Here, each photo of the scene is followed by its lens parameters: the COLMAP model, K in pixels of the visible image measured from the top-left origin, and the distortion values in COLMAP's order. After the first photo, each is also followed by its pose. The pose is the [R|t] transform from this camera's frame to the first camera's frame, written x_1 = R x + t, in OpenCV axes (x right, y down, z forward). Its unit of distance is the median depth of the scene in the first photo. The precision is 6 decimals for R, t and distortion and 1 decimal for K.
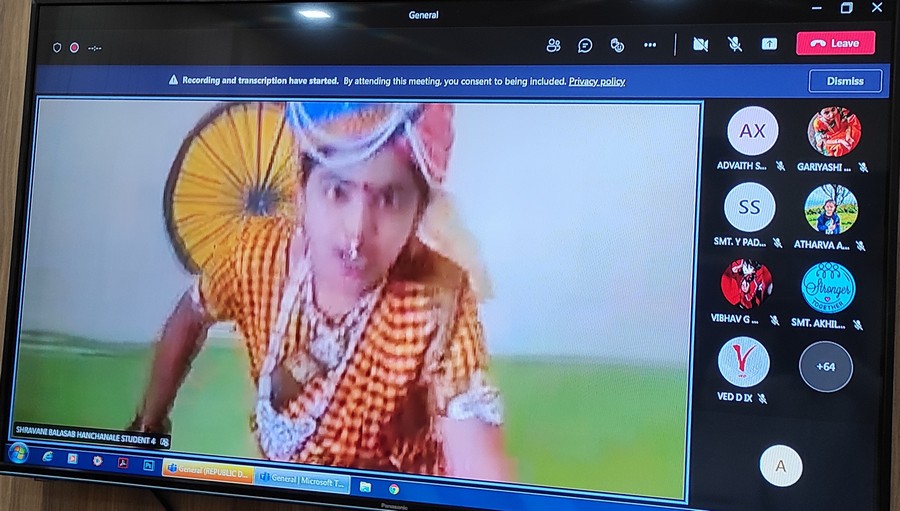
lens RADIAL K [[685.5, 0, 475.5], [0, 685.5, 258.0], [0, 0, 1]] dist [0.003190, 0.002161]
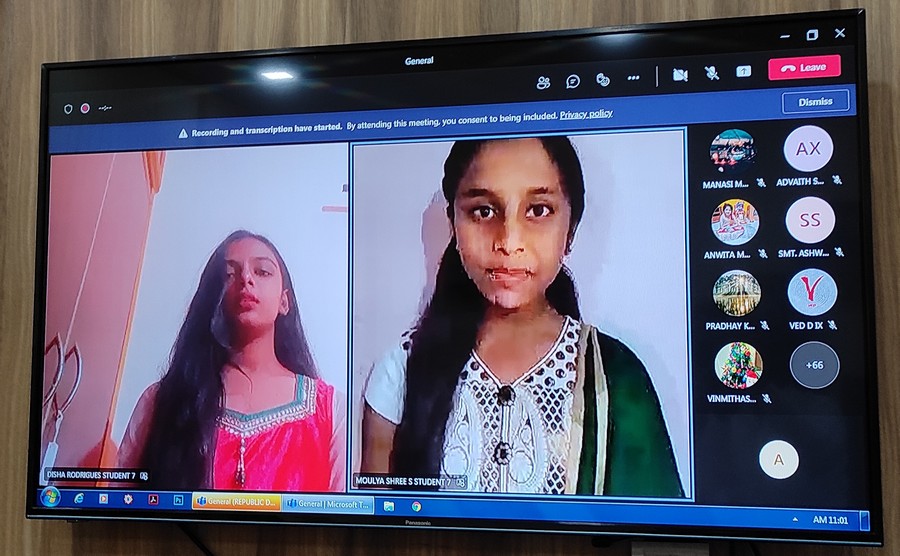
lens RADIAL K [[634.0, 0, 449.5], [0, 634.0, 279.8], [0, 0, 1]] dist [0.001591, 0.002107]
pose [[0.997724, -0.059880, 0.031011, -0.080776], [0.060138, 0.998162, -0.007475, -0.003110], [-0.030507, 0.009323, 0.999491, 0.013402]]
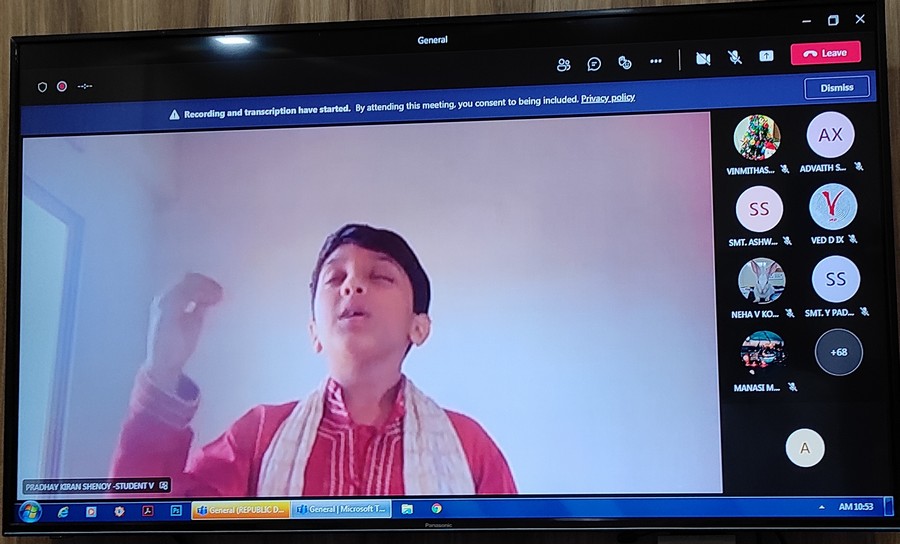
lens RADIAL K [[659.5, 0, 449.3], [0, 659.5, 275.9], [0, 0, 1]] dist [-0.002065, 0.007576]
pose [[0.992042, -0.069812, 0.104780, -0.180661], [0.069818, 0.997553, 0.003617, -0.007485], [-0.104776, 0.003727, 0.994489, 0.027725]]
